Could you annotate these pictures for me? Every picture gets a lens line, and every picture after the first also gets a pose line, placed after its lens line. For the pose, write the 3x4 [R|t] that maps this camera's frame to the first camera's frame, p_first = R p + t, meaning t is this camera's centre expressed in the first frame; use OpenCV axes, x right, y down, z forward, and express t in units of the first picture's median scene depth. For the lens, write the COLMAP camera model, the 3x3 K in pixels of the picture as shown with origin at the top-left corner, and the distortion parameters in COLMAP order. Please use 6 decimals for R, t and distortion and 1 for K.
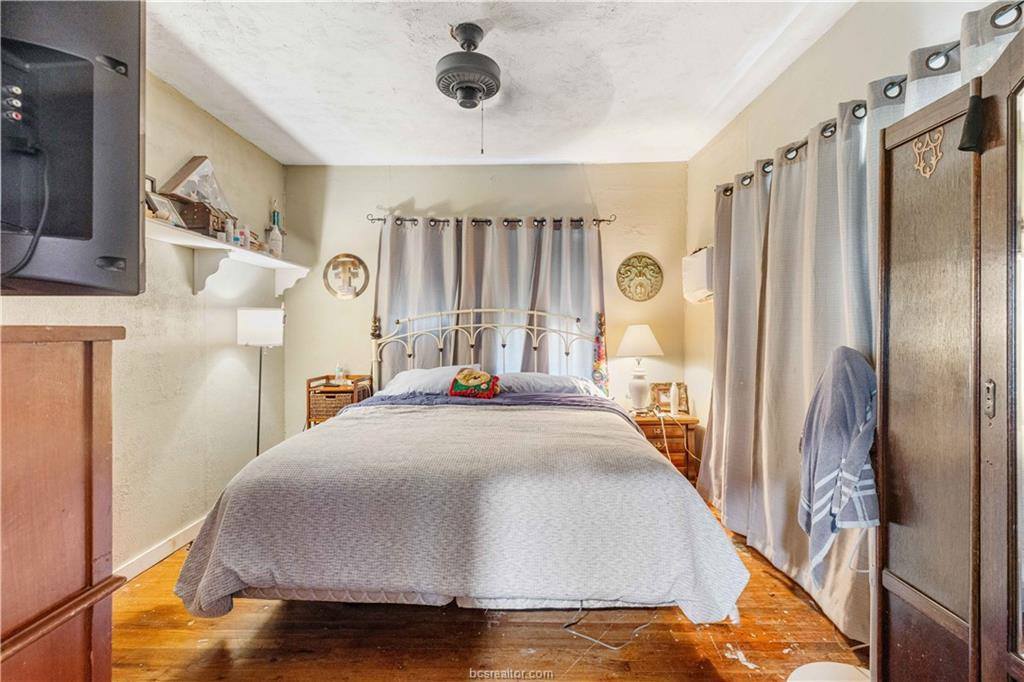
lens RADIAL K [[458.1, 0, 512.4], [0, 458.1, 326.5], [0, 0, 1]] dist [-0.000421, 0.000748]
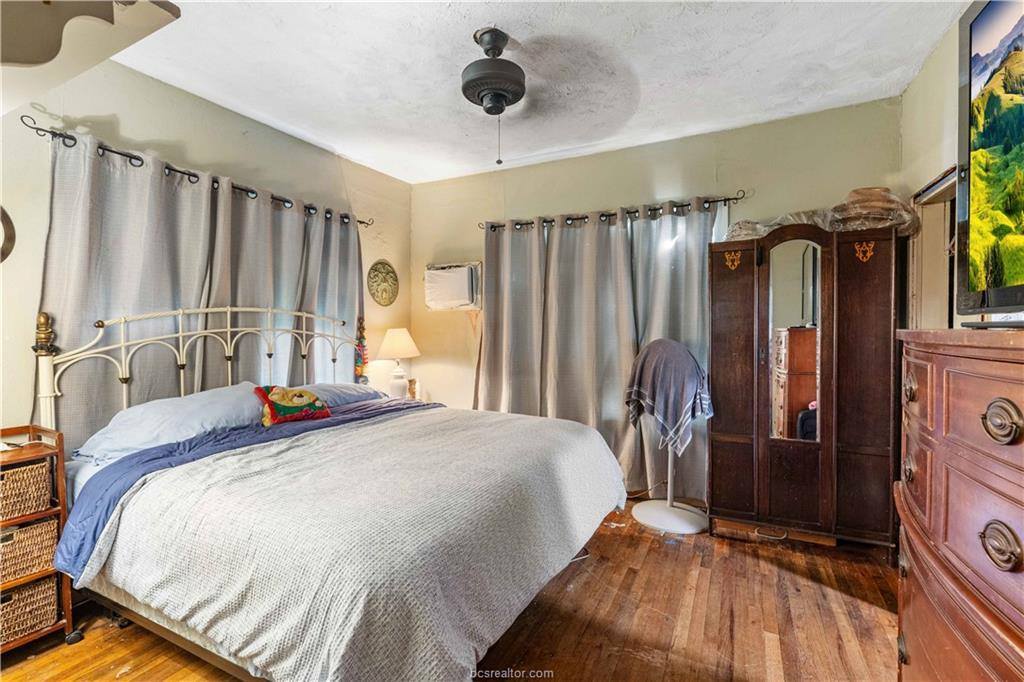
lens RADIAL K [[458.1, 0, 511.1], [0, 458.1, 337.3], [0, 0, 1]] dist [-0.000421, 0.000748]
pose [[0.441844, -0.019942, 0.896870, -0.541313], [0.005904, 0.999796, 0.019322, -0.001705], [-0.897073, -0.003242, 0.441871, 0.277463]]
